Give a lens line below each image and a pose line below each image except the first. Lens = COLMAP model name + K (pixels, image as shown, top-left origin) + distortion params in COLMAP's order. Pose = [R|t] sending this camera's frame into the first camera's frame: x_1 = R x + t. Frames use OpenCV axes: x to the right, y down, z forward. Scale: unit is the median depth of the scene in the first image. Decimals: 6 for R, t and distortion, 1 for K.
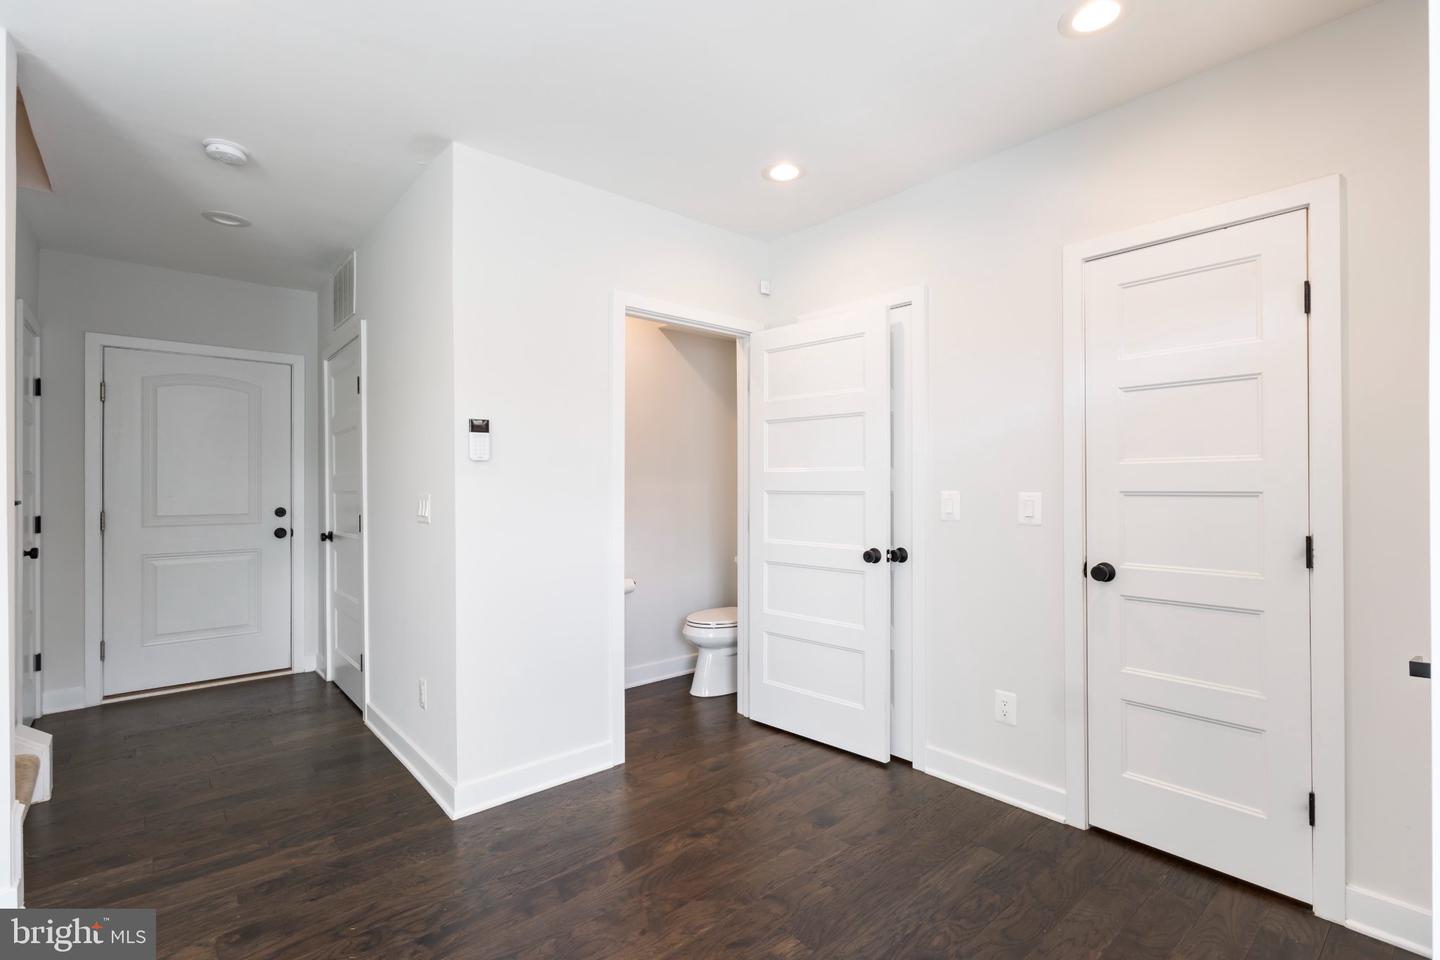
lens RADIAL K [[664.0, 0, 719.5], [0, 664.0, 483.3], [0, 0, 1]] dist [-0.001015, -0.000811]
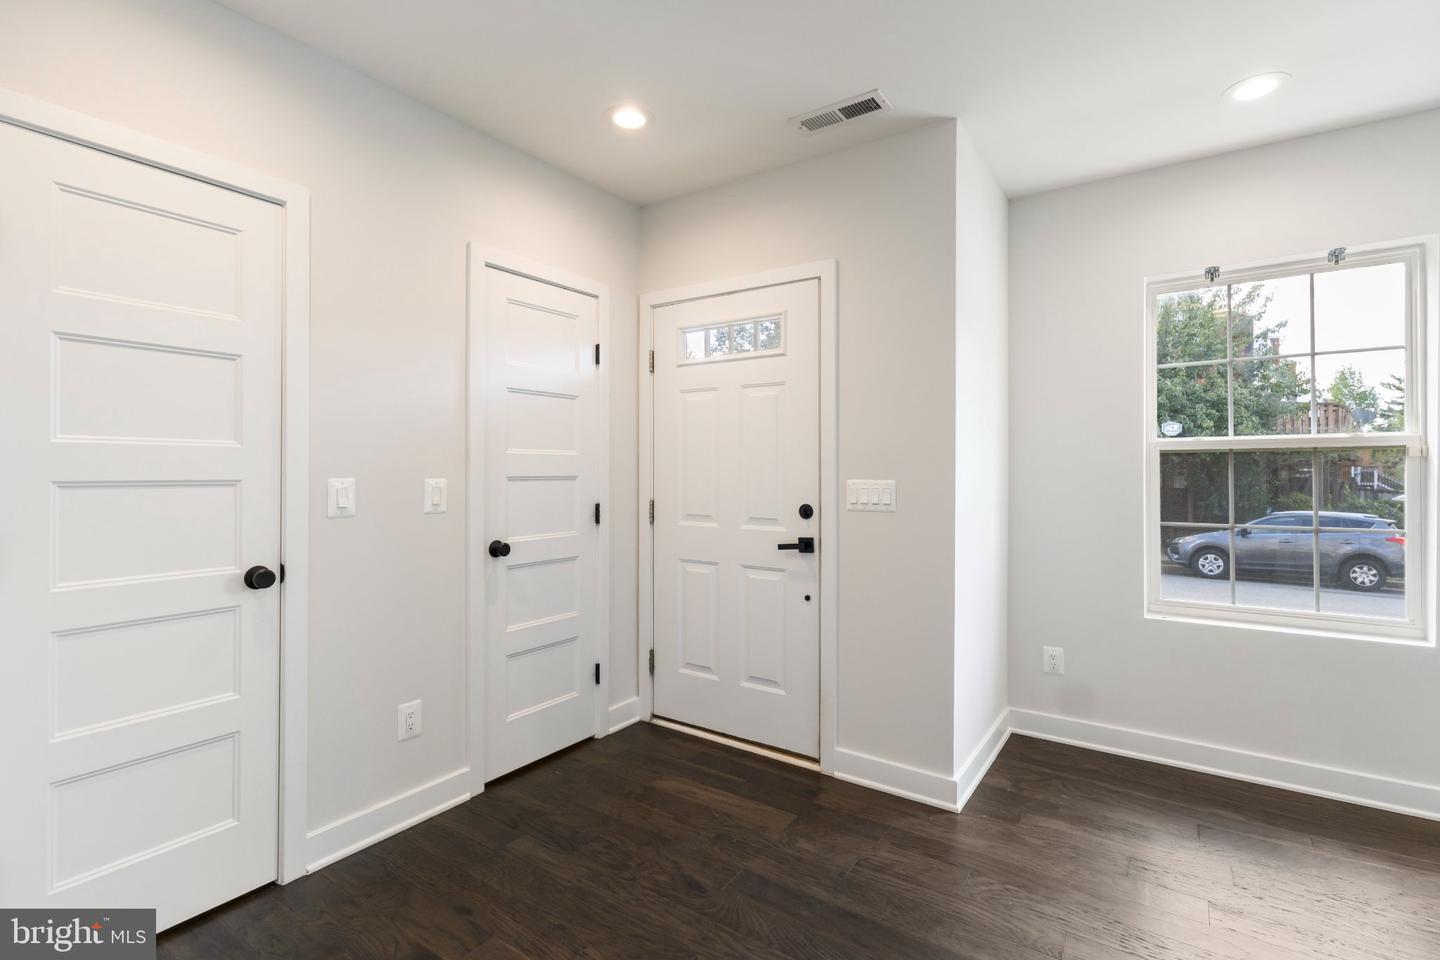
lens RADIAL K [[664.0, 0, 721.4], [0, 664.0, 472.5], [0, 0, 1]] dist [-0.001015, -0.000811]
pose [[-0.249938, 0.000700, 0.968262, -0.615969], [-0.000951, 0.999999, -0.000969, 0.005507], [-0.968261, -0.001163, -0.249937, 0.934157]]
